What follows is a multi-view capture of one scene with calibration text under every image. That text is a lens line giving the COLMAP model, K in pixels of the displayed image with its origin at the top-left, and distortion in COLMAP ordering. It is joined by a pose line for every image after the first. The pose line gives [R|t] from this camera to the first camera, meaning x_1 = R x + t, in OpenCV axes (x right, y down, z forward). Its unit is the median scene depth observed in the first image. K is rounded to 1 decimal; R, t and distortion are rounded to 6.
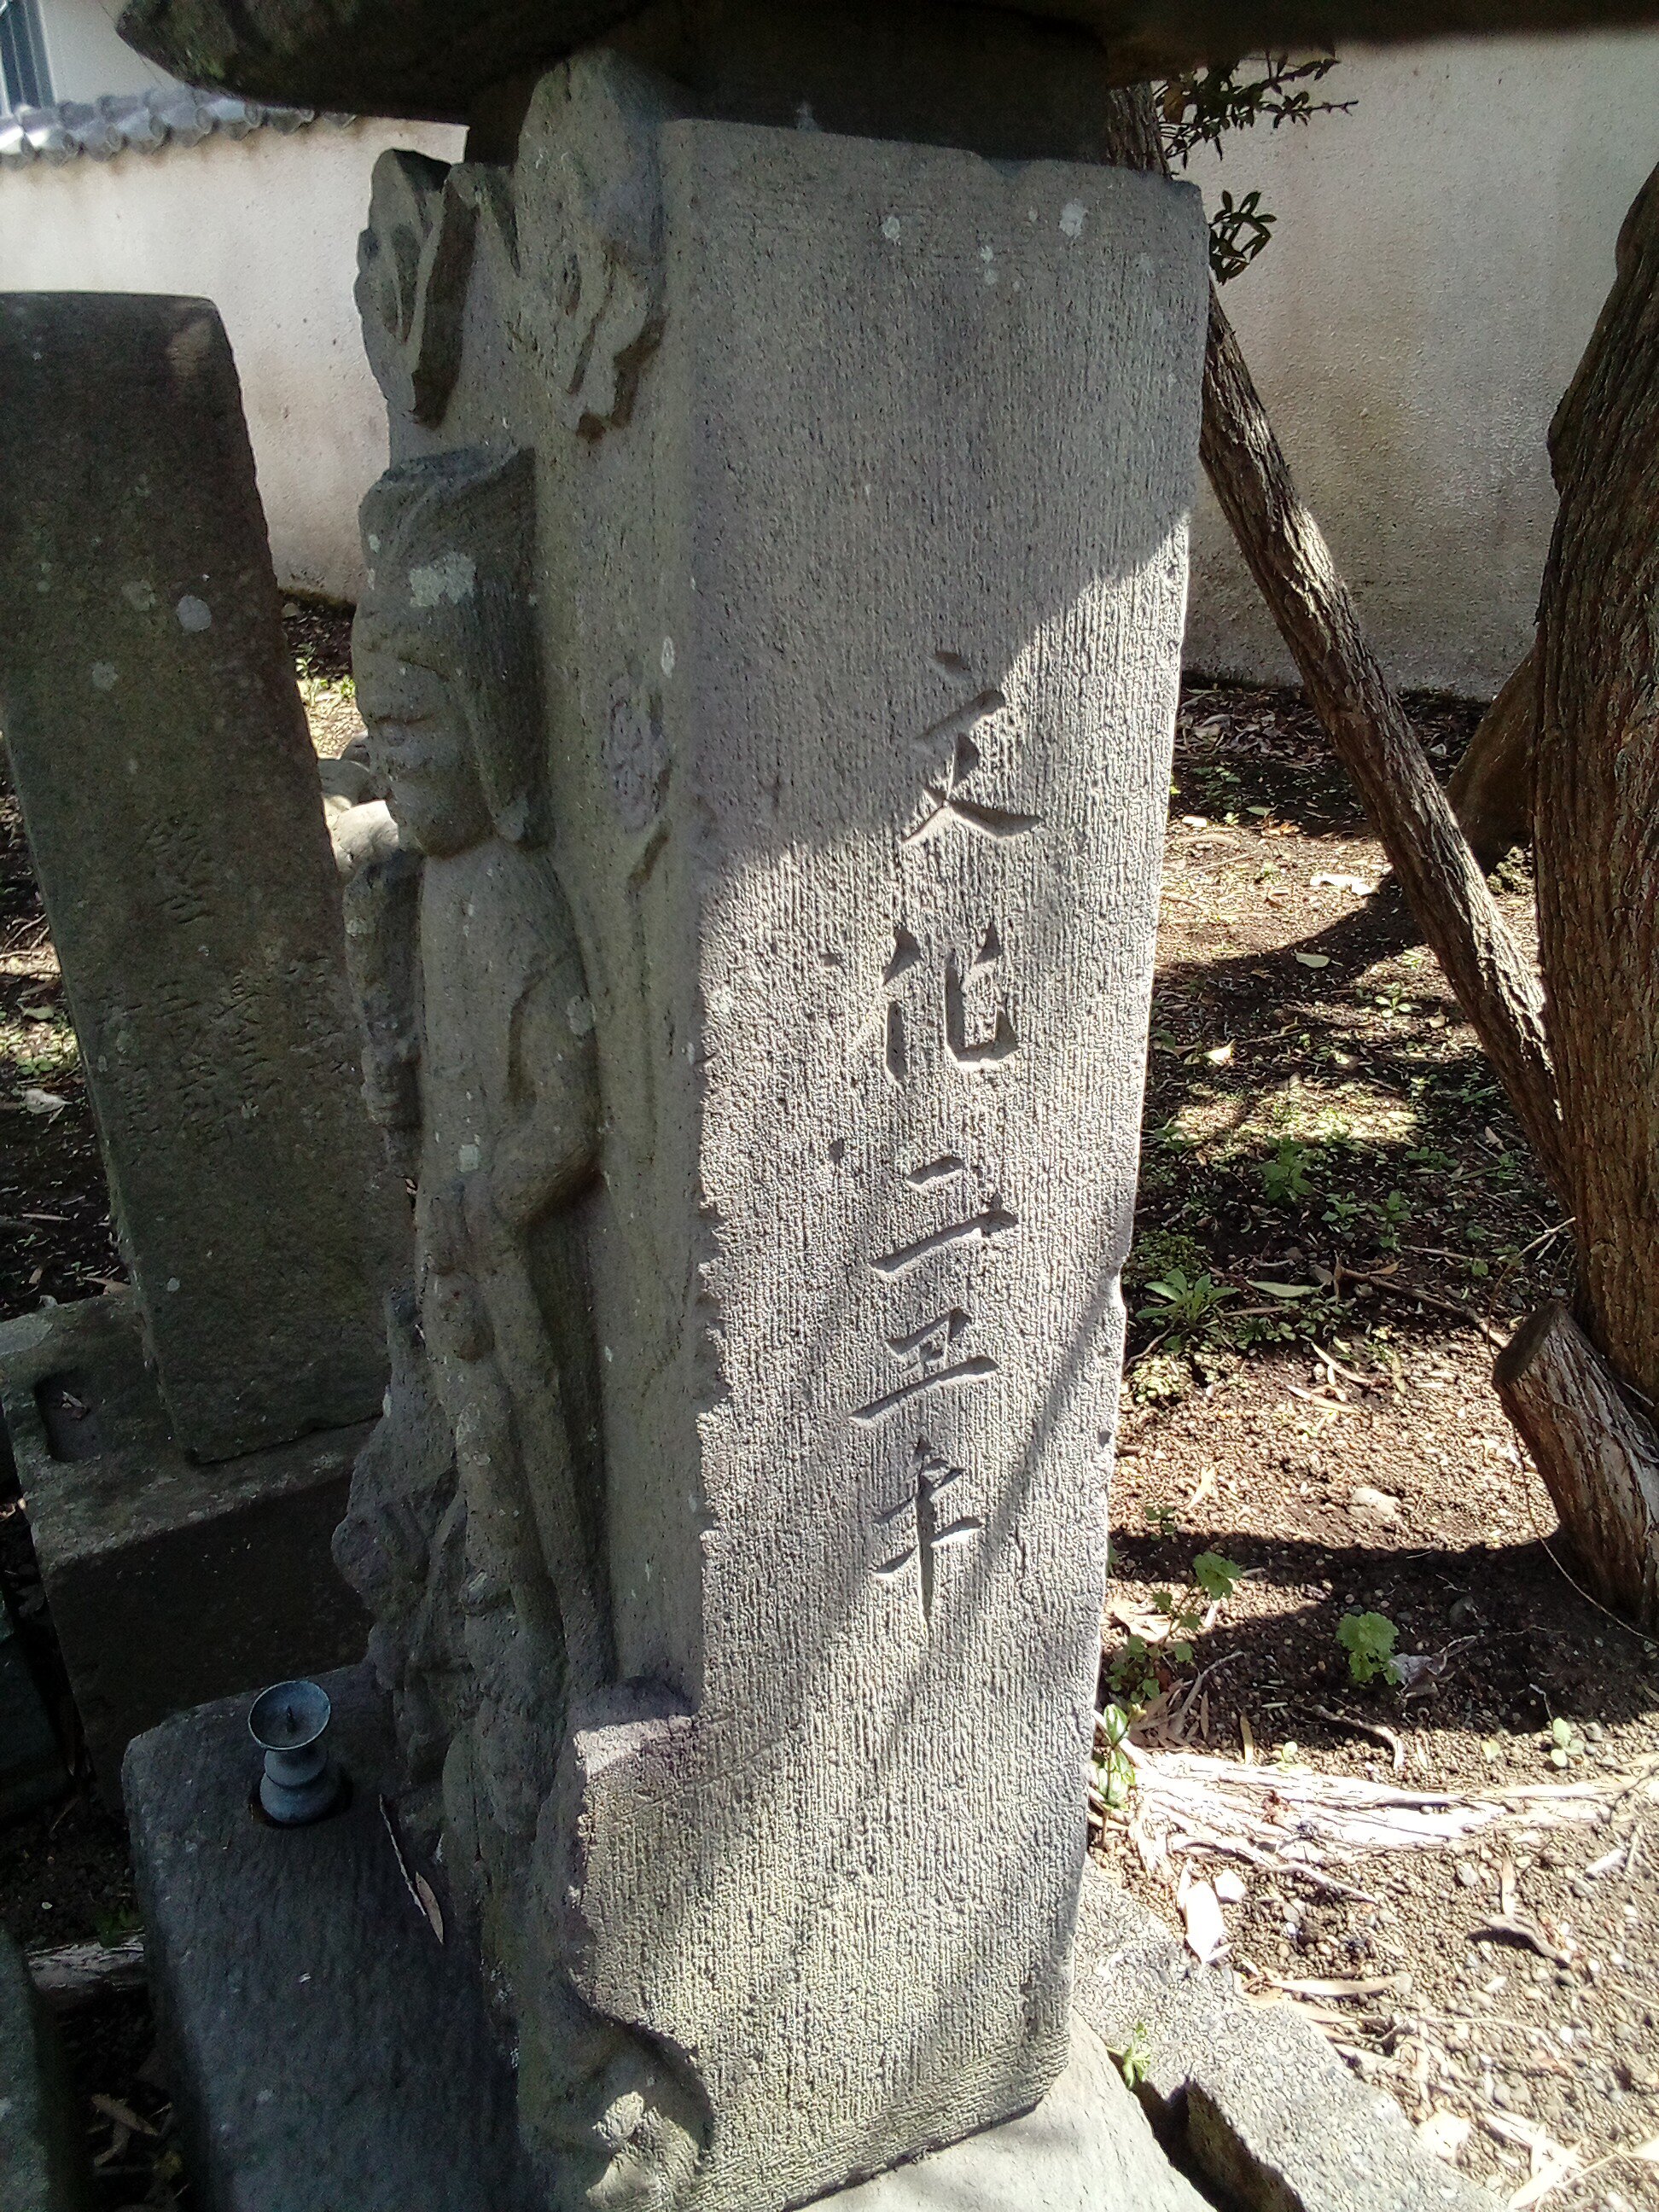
lens RADIAL K [[1792.7, 0, 830.2], [0, 1792.7, 1118.9], [0, 0, 1]] dist [0.035100, -0.061856]
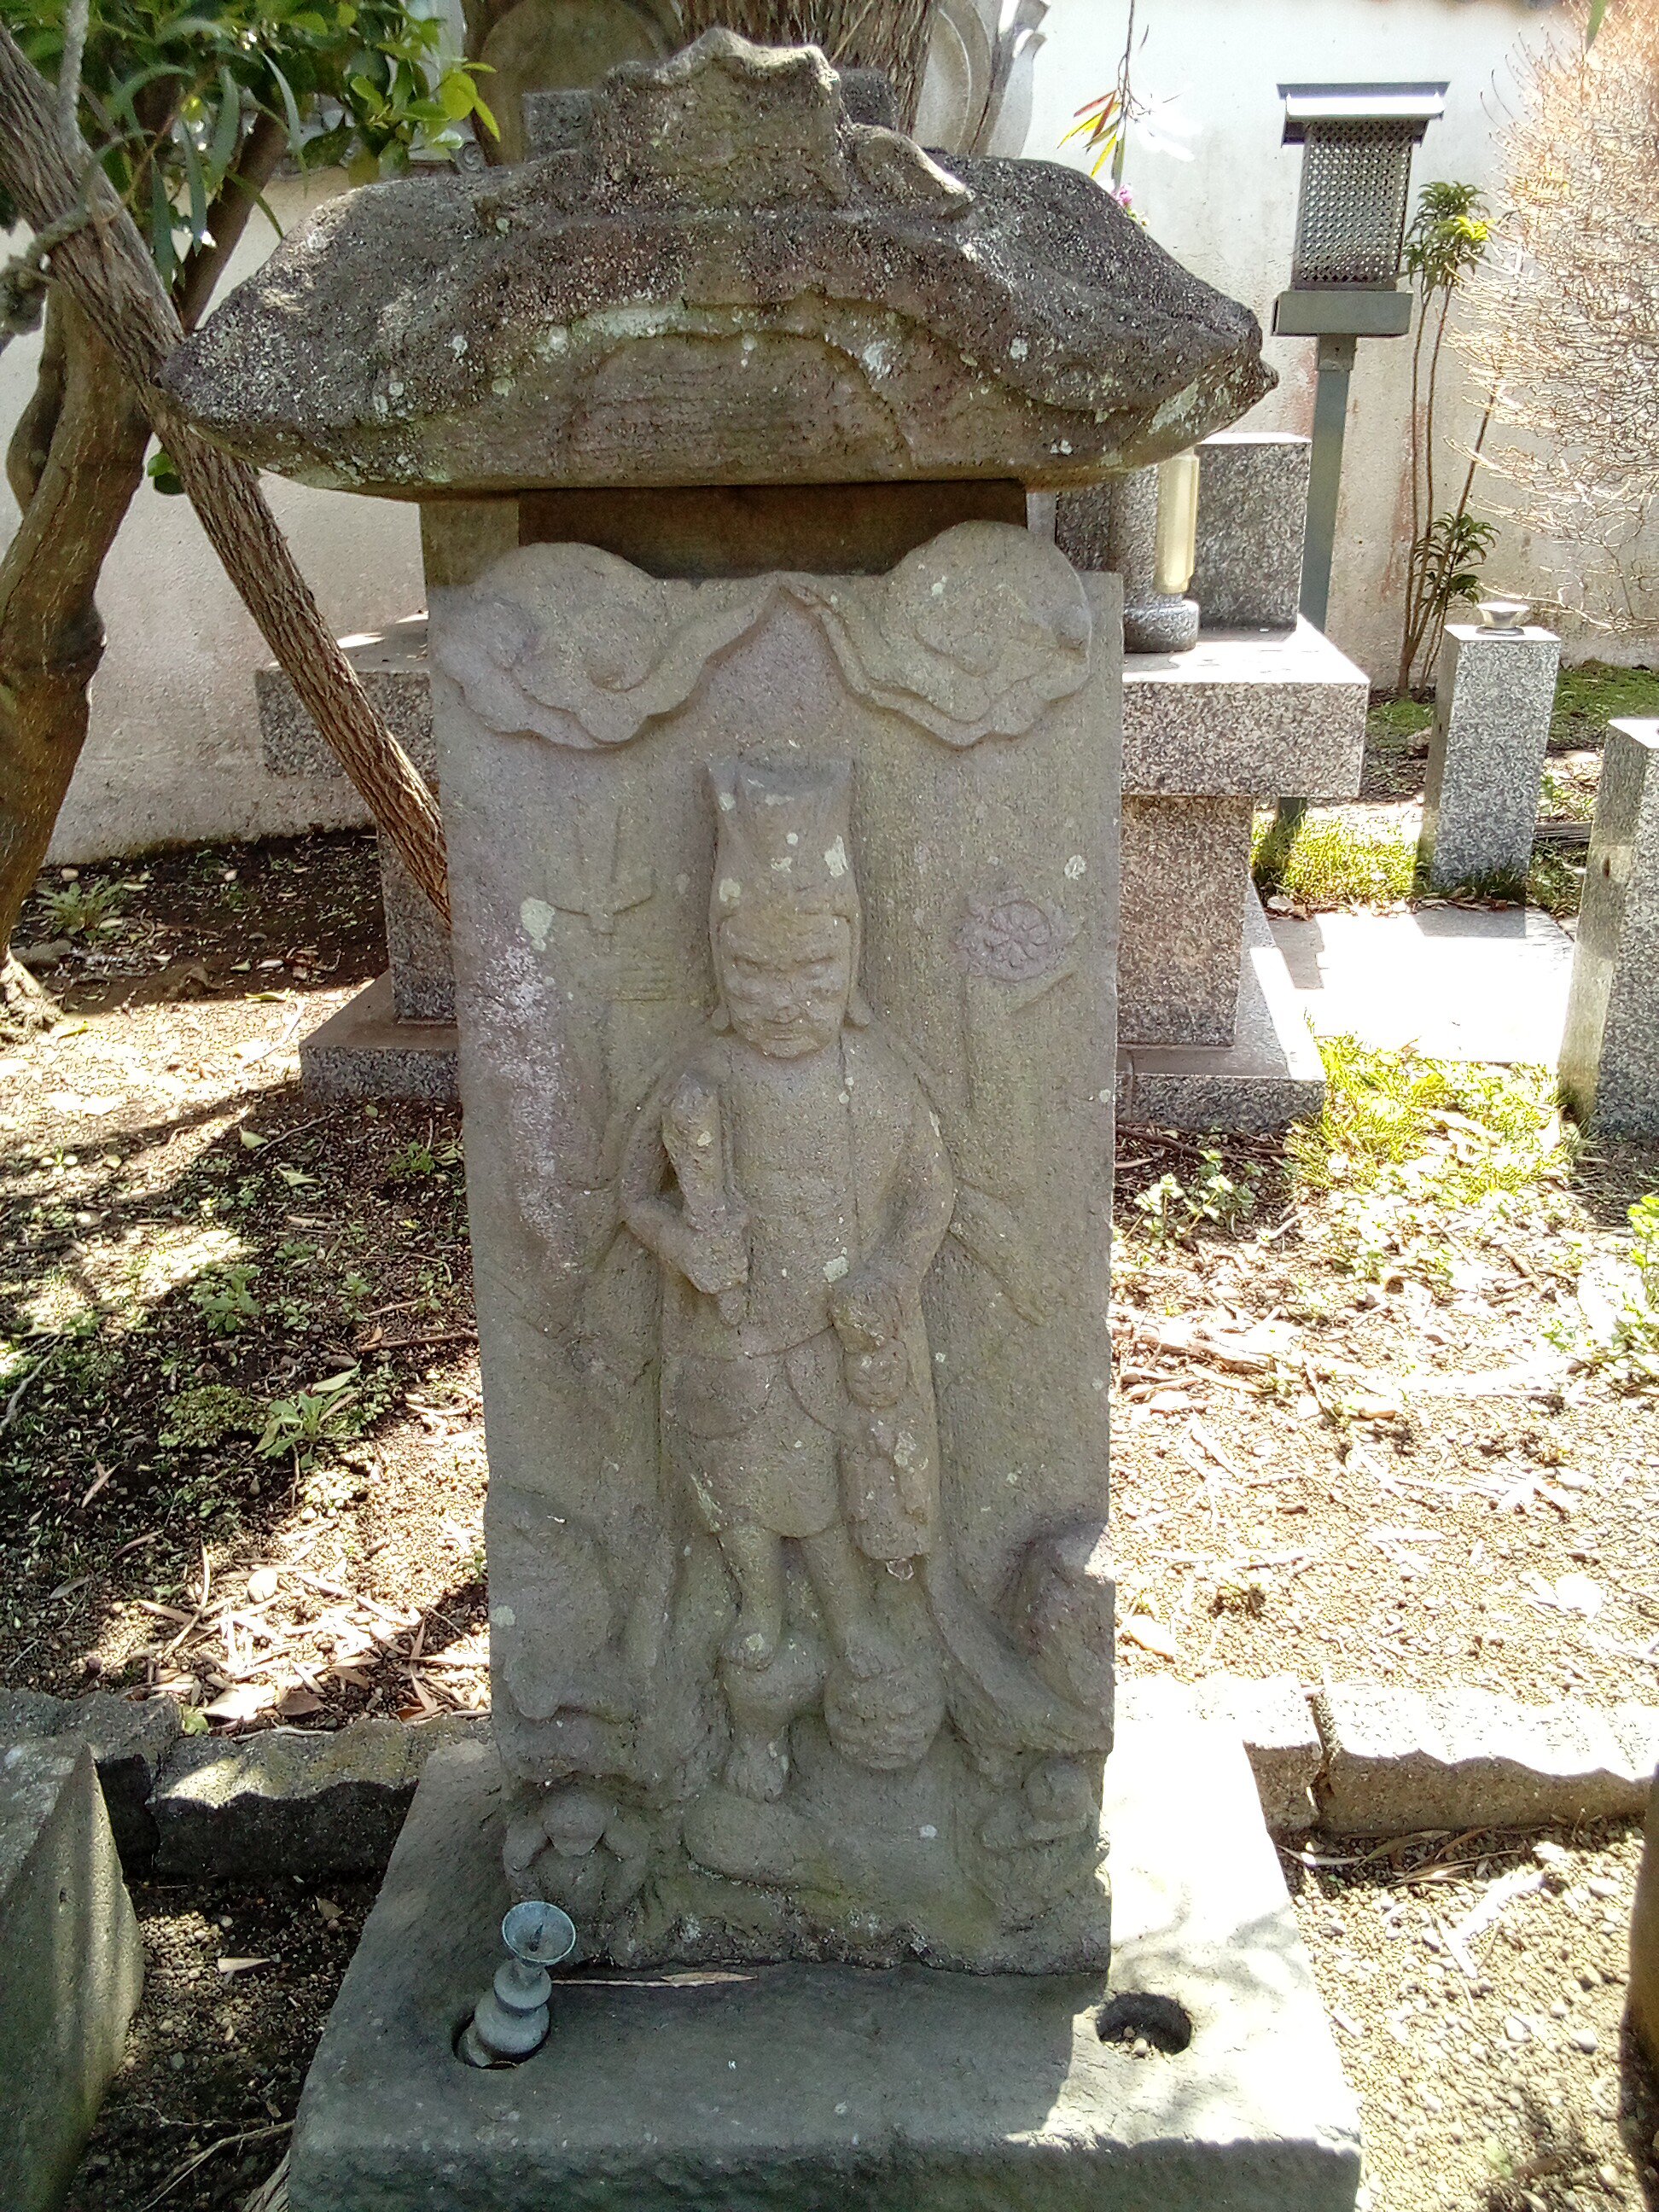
lens RADIAL K [[1792.7, 0, 831.1], [0, 1792.7, 1111.2], [0, 0, 1]] dist [0.035100, -0.061856]
pose [[0.465745, -0.281778, 0.838858, -0.705176], [0.339920, 0.932190, 0.124401, -0.138713], [-0.817029, 0.227205, 0.529945, 0.145170]]
